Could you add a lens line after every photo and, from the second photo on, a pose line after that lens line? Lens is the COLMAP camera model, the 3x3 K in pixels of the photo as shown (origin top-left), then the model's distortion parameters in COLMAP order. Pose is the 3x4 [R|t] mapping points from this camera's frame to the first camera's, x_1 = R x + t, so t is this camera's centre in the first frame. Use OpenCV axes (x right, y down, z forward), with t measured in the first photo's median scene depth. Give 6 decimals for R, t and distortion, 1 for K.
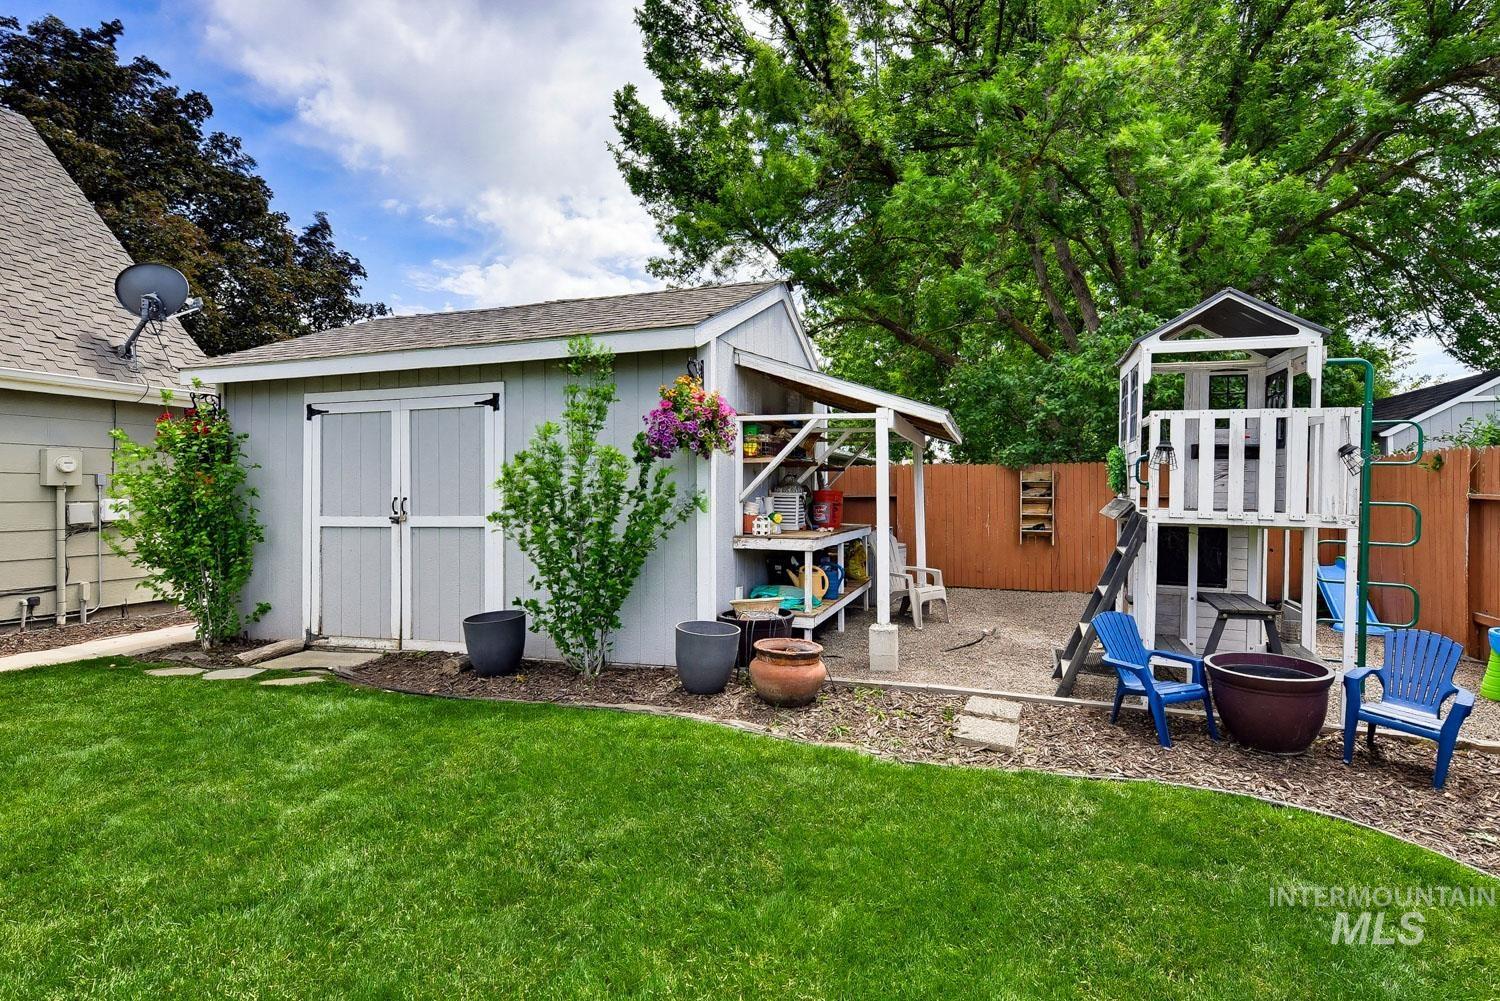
lens RADIAL K [[761.8, 0, 753.2], [0, 761.8, 498.3], [0, 0, 1]] dist [-0.005792, -0.000567]
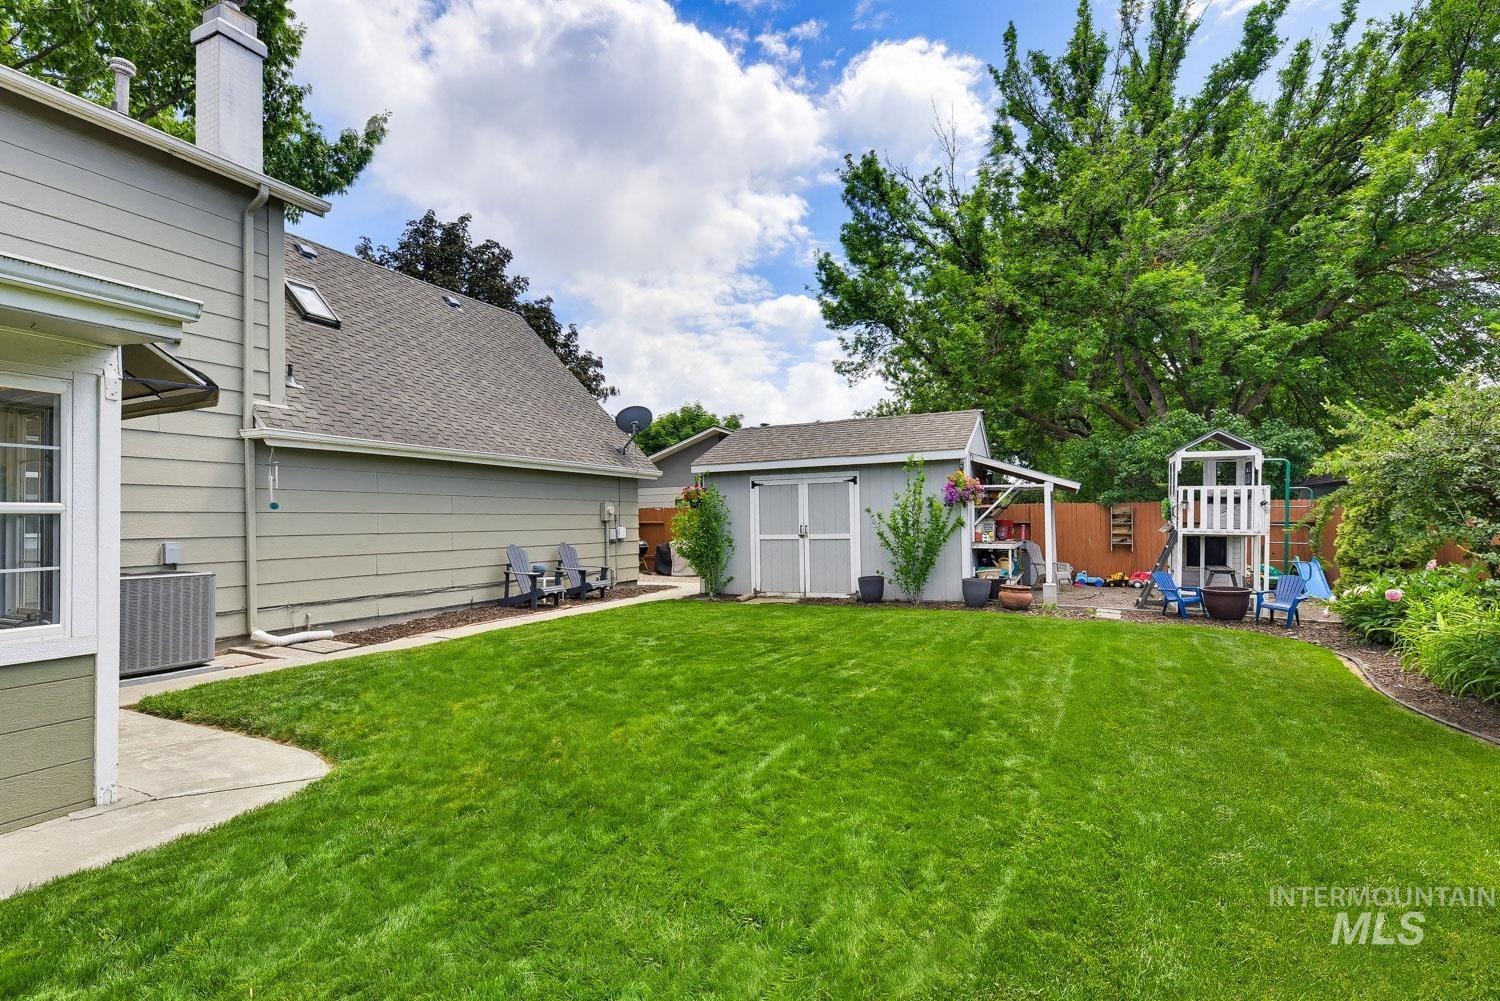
lens RADIAL K [[679.1, 0, 745.4], [0, 679.1, 513.4], [0, 0, 1]] dist [0.003377, 0.000393]
pose [[0.990686, -0.008997, -0.135869, -0.385680], [0.006574, 0.999811, -0.018272, -0.000630], [0.136008, 0.017209, 0.990558, -0.937606]]
